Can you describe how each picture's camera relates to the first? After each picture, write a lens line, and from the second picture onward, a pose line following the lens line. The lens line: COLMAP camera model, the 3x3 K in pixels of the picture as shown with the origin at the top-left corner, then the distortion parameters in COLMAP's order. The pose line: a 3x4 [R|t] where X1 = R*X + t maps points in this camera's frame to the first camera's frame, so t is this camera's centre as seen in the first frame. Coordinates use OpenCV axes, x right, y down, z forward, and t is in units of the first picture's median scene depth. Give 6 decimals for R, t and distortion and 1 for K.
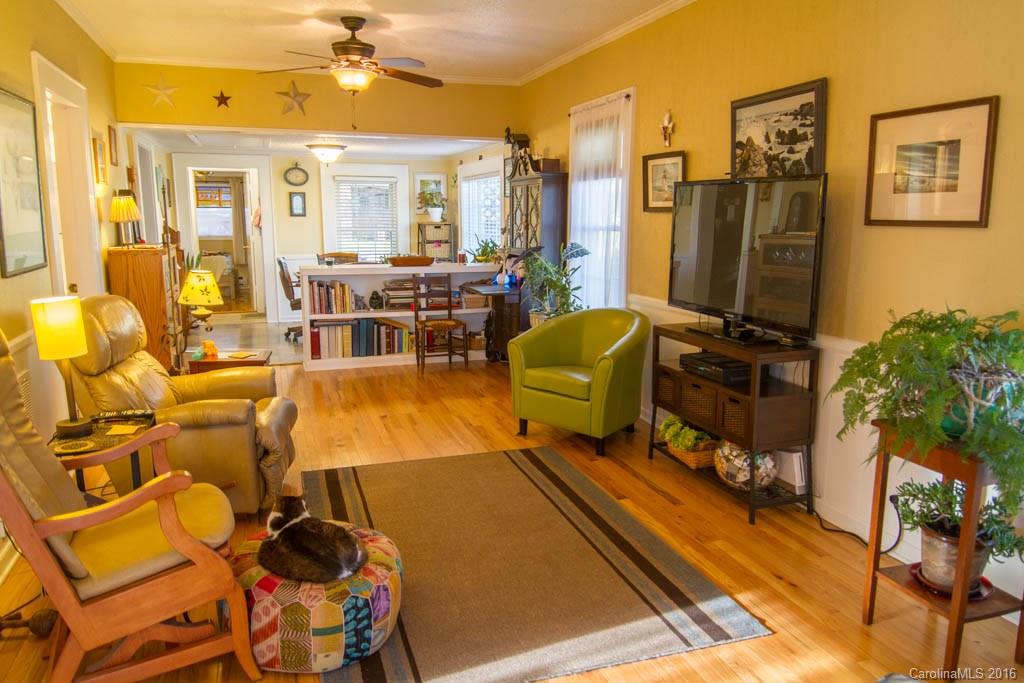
lens RADIAL K [[733.0, 0, 512.0], [0, 733.0, 341.5], [0, 0, 1]] dist [0.003558, -0.003612]
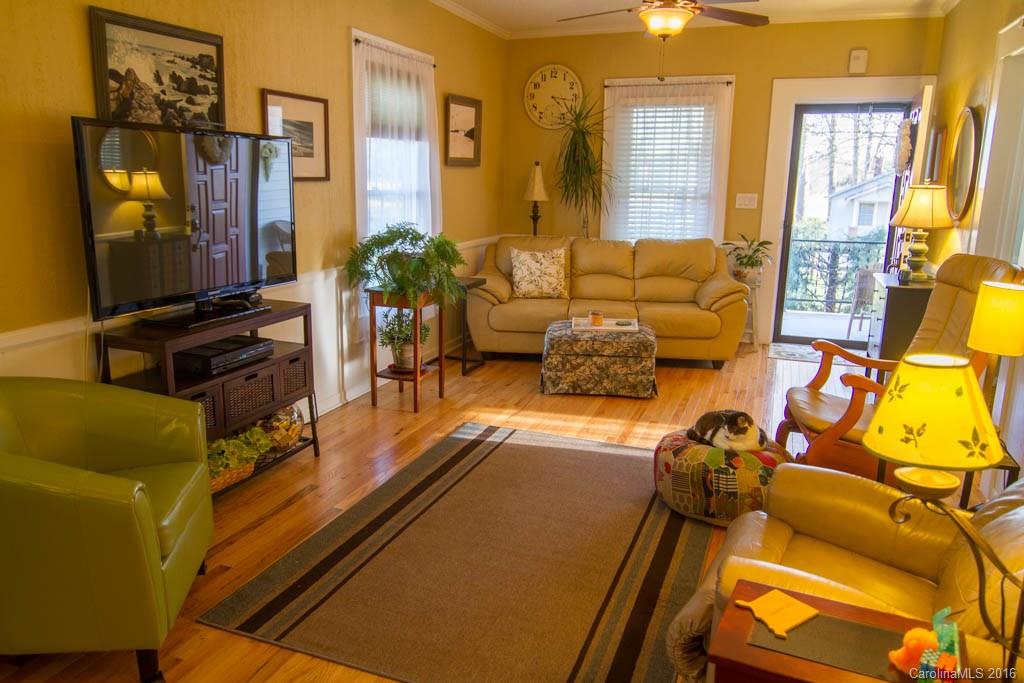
lens RADIAL K [[733.0, 0, 512.0], [0, 733.0, 341.5], [0, 0, 1]] dist [0.003558, -0.003612]
pose [[-0.780518, -0.148295, 0.607290, -0.531335], [0.096277, 0.931350, 0.351168, -0.264740], [-0.617675, 0.332560, -0.712657, 1.508738]]
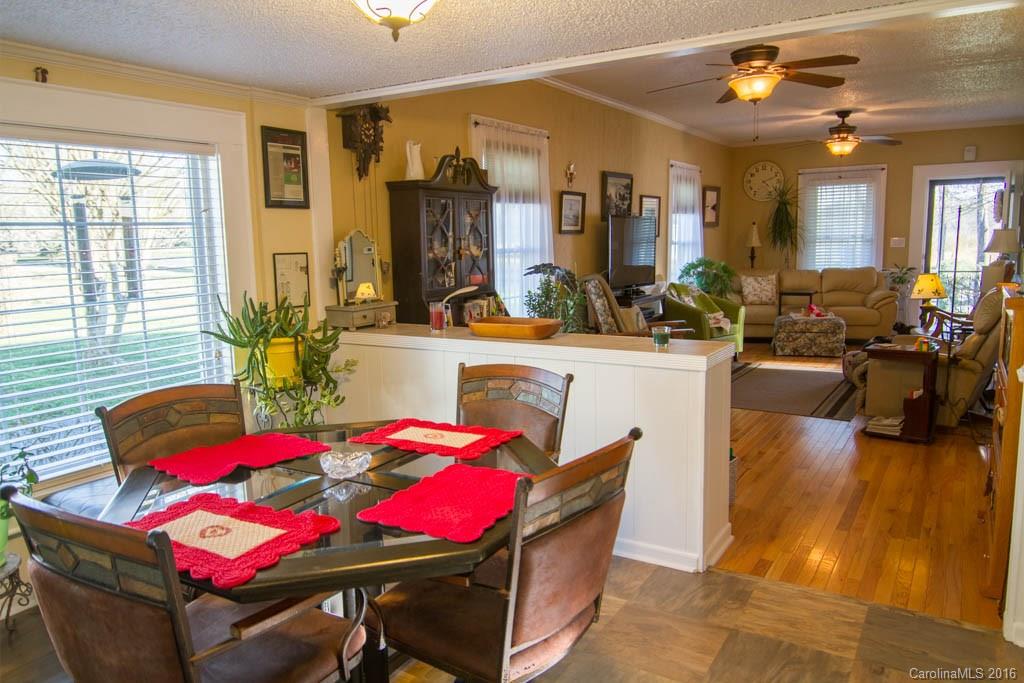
lens RADIAL K [[733.0, 0, 512.0], [0, 733.0, 341.5], [0, 0, 1]] dist [0.003558, -0.003612]
pose [[-0.637847, -0.096474, 0.764097, -1.057348], [0.155228, 0.955659, 0.250241, -0.459127], [-0.754358, 0.278225, -0.594588, 2.601783]]
